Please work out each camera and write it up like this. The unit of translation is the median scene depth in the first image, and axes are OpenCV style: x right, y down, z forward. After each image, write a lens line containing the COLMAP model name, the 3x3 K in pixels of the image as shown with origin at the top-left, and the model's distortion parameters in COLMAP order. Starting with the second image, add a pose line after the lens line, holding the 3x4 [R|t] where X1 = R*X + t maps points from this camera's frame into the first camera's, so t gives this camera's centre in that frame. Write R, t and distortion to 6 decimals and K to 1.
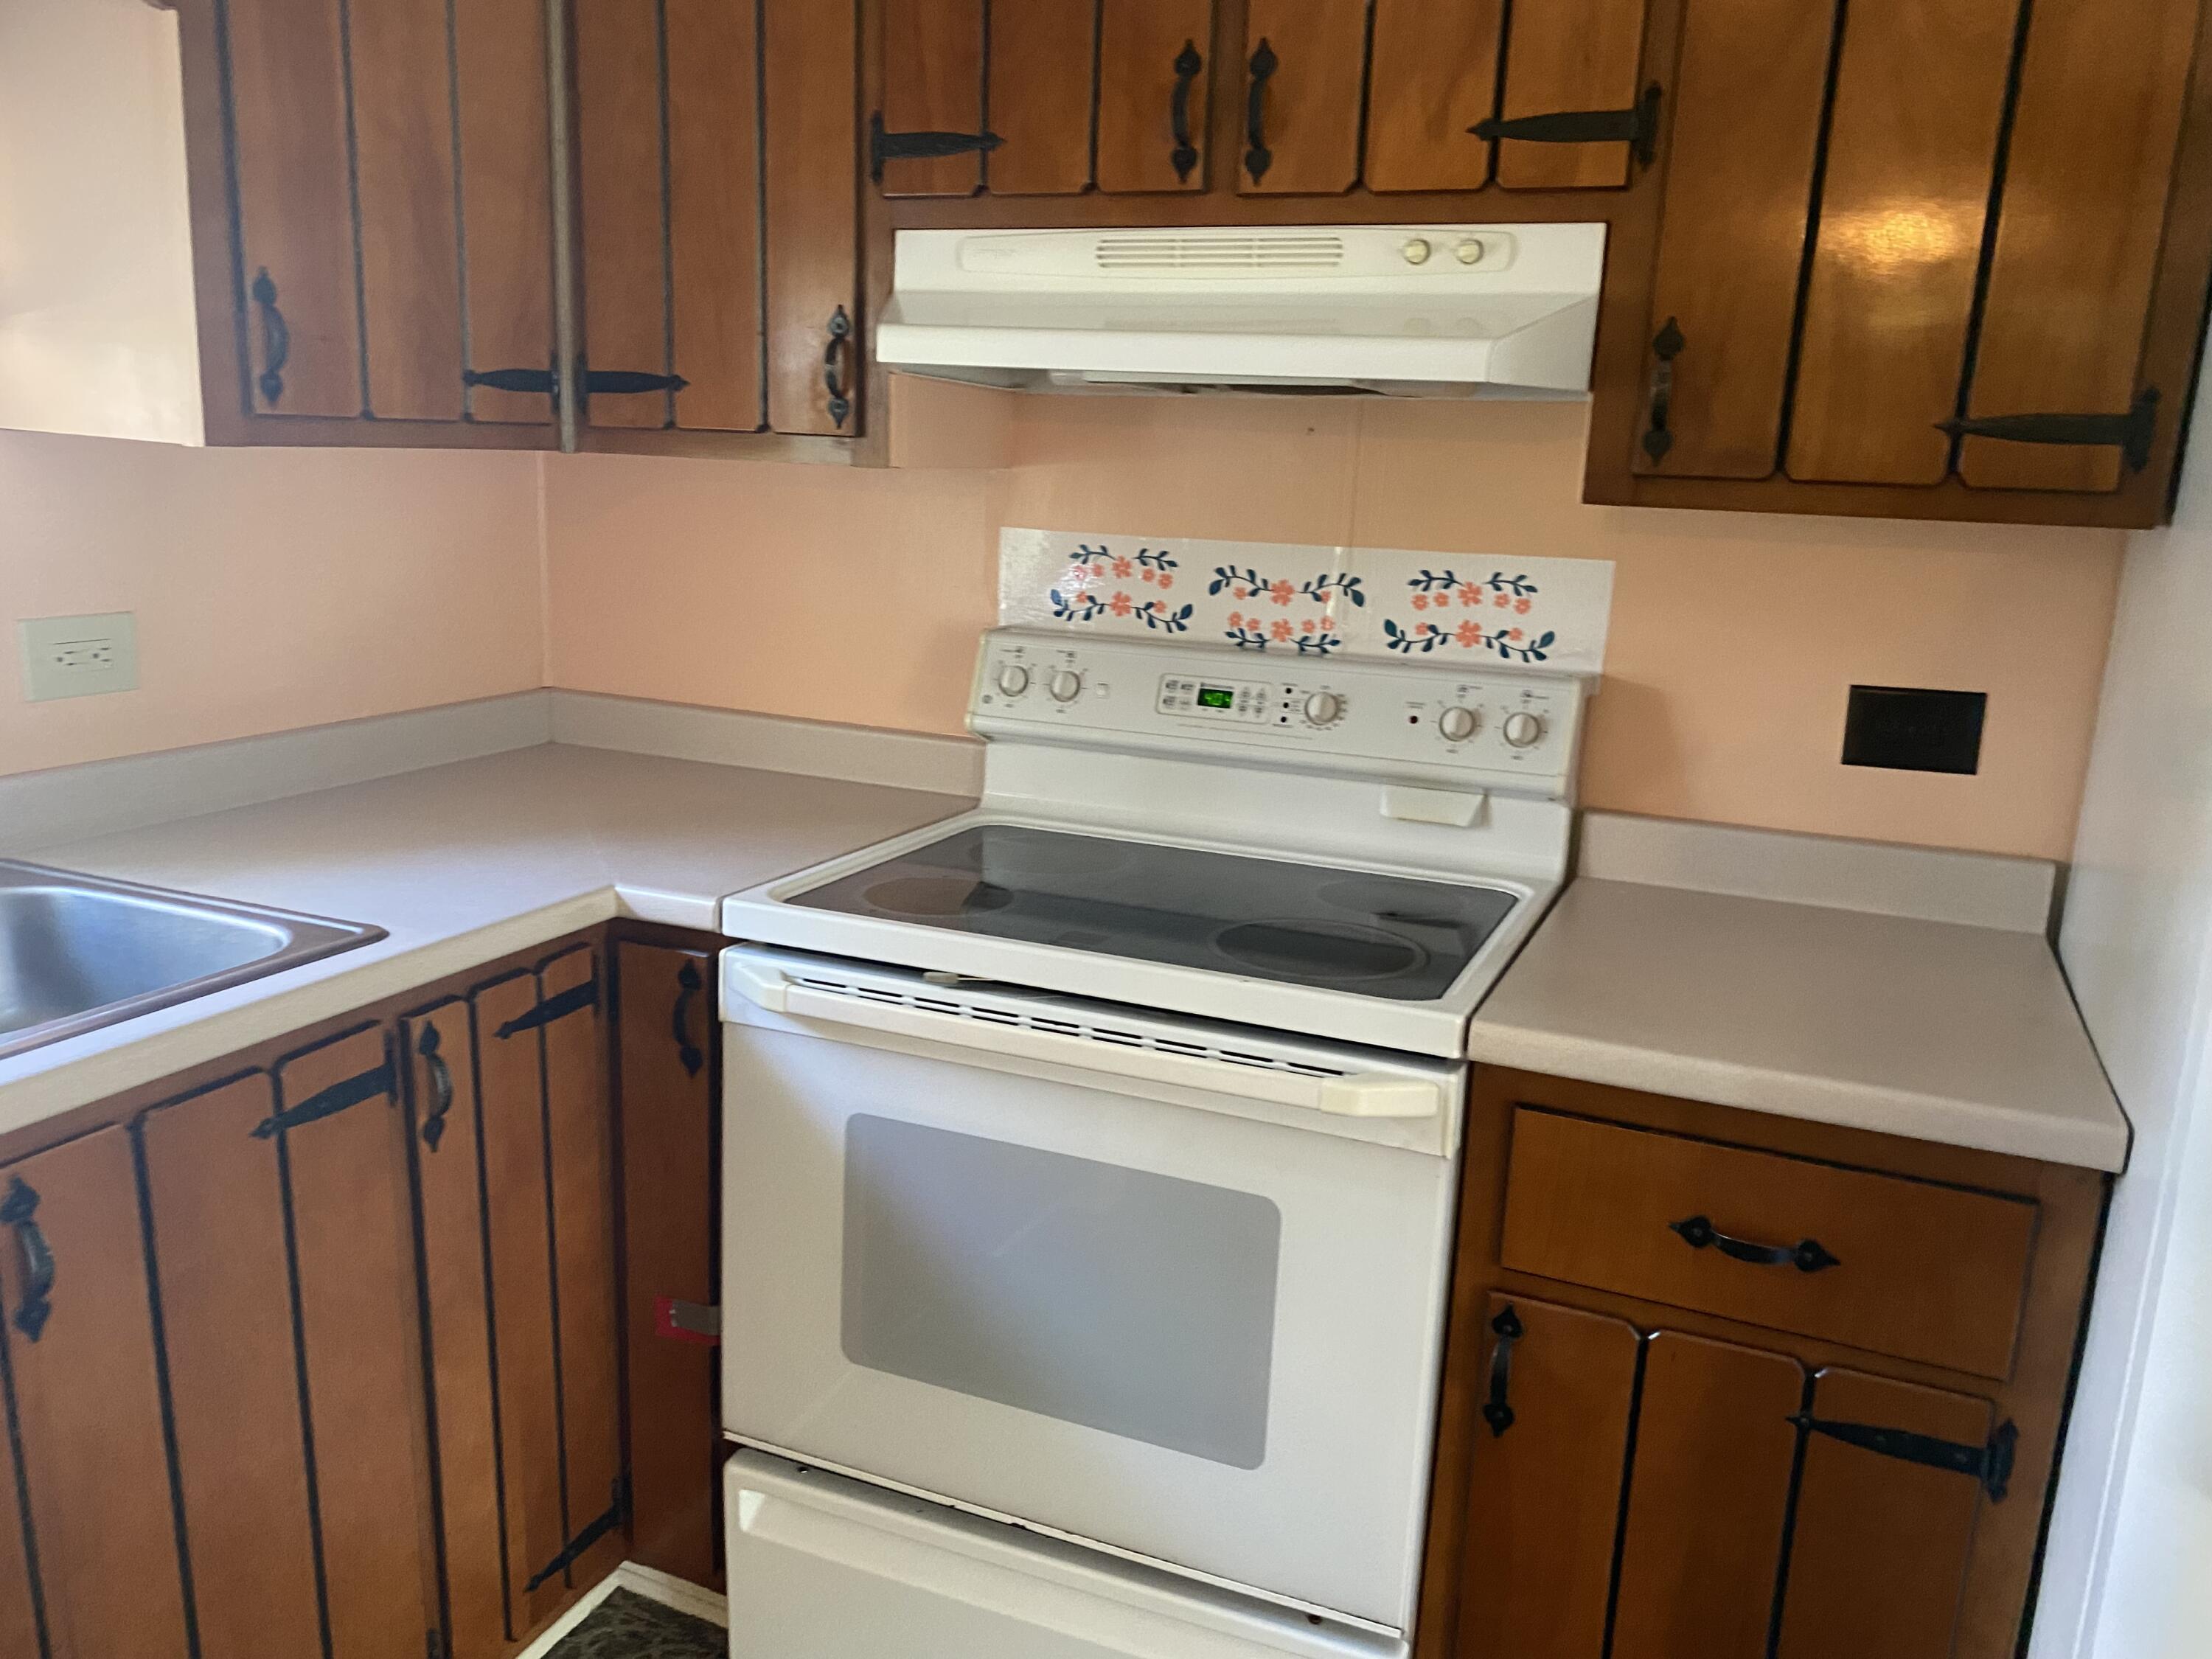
lens RADIAL K [[1703.7, 0, 1106.0], [0, 1703.7, 829.5], [0, 0, 1]] dist [0.061273, -0.068511]
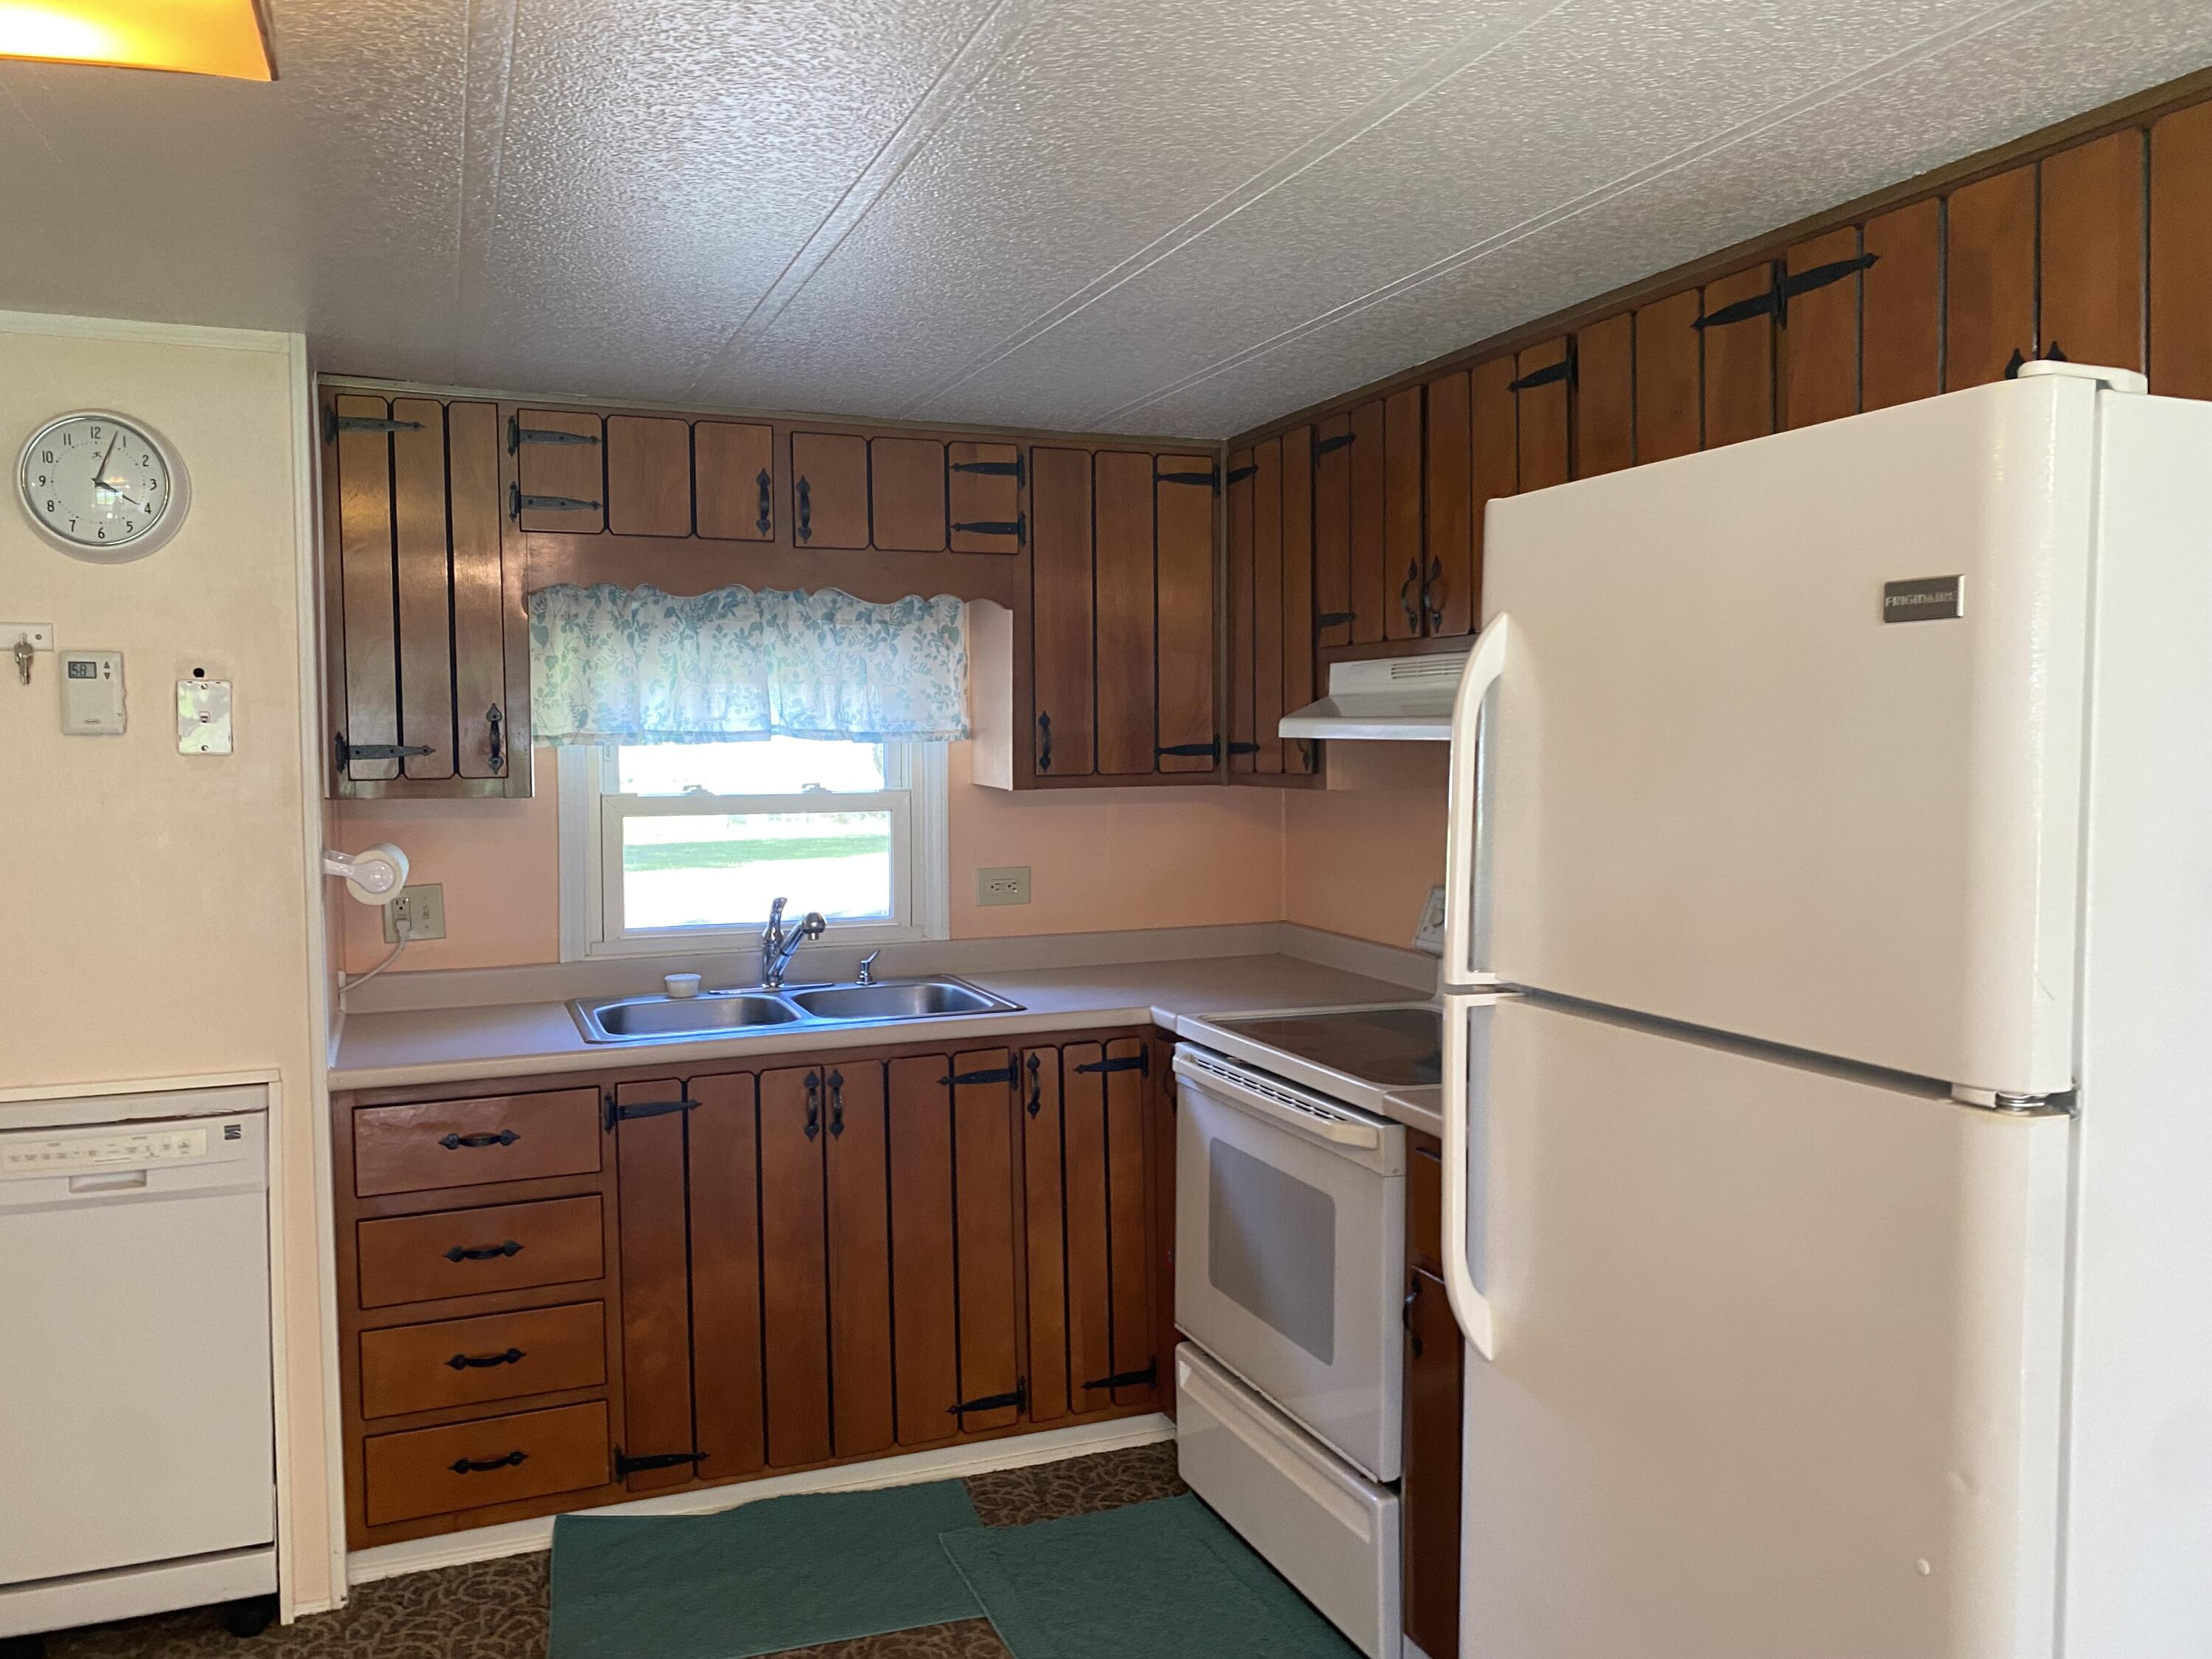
lens RADIAL K [[1661.8, 0, 1106.8], [0, 1661.8, 804.0], [0, 0, 1]] dist [0.133174, -0.000476]
pose [[0.710191, -0.013284, -0.703883, 1.020808], [-0.121144, 0.982602, -0.140774, 0.079427], [0.693507, 0.185248, 0.696226, -0.391148]]
